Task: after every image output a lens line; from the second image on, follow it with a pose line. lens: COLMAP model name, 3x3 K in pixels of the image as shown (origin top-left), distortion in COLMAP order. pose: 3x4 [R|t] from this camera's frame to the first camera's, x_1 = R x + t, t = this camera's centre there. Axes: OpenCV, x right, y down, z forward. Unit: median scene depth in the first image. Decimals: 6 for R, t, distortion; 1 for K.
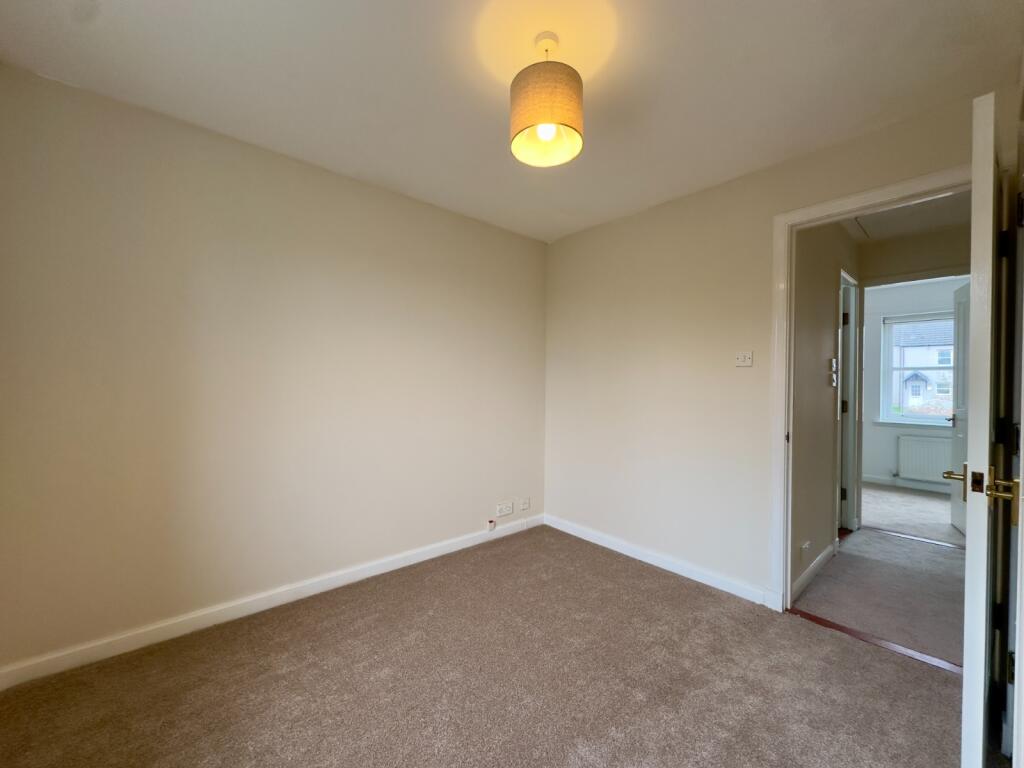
lens RADIAL K [[406.5, 0, 512.0], [0, 406.5, 384.0], [0, 0, 1]] dist [-0.006604, 0.000392]
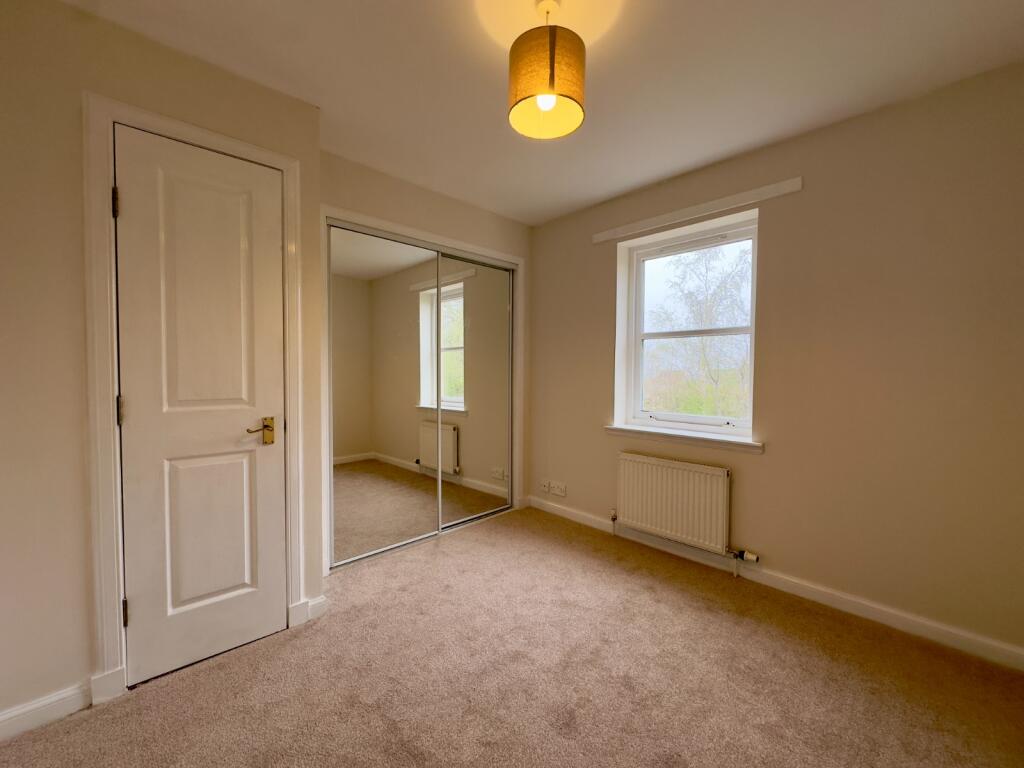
lens RADIAL K [[406.5, 0, 512.0], [0, 406.5, 384.0], [0, 0, 1]] dist [-0.006604, 0.000392]
pose [[-0.998269, -0.008164, -0.058251, 0.203249], [-0.010203, 0.999342, 0.034794, -0.002532], [0.057929, 0.035328, -0.997695, 1.855411]]
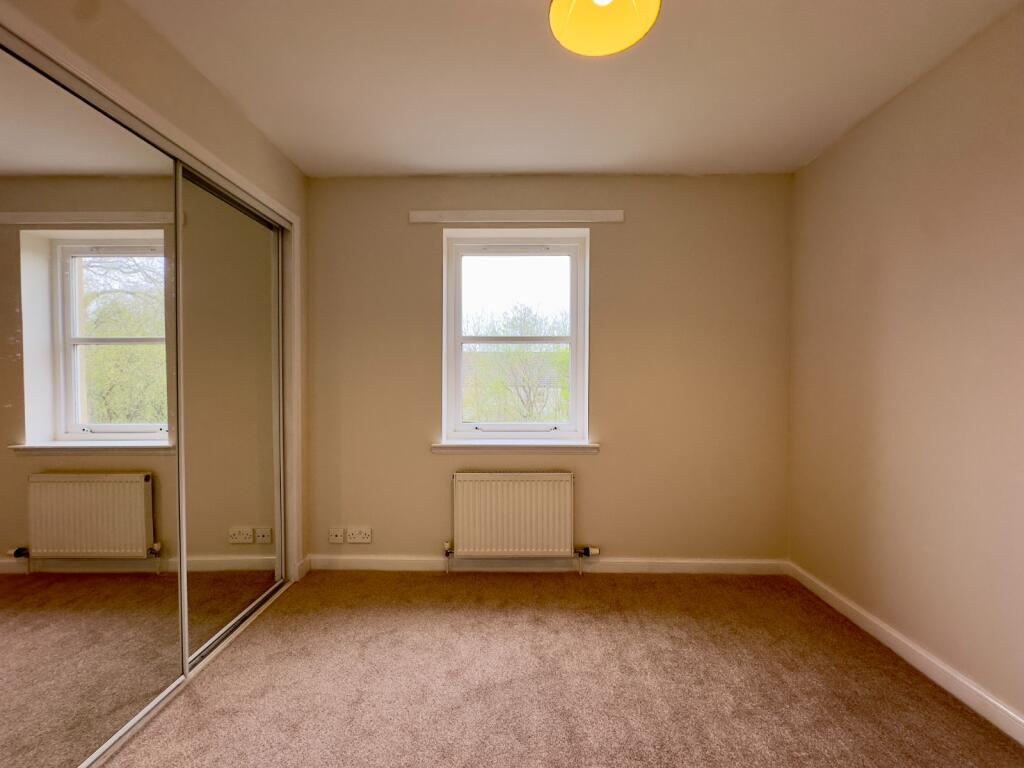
lens RADIAL K [[406.5, 0, 512.0], [0, 406.5, 384.0], [0, 0, 1]] dist [-0.006604, 0.000392]
pose [[-0.662401, 0.001984, -0.749147, 0.643702], [-0.006708, 0.999941, 0.008579, 0.006270], [0.749120, 0.010708, -0.662348, 1.251759]]
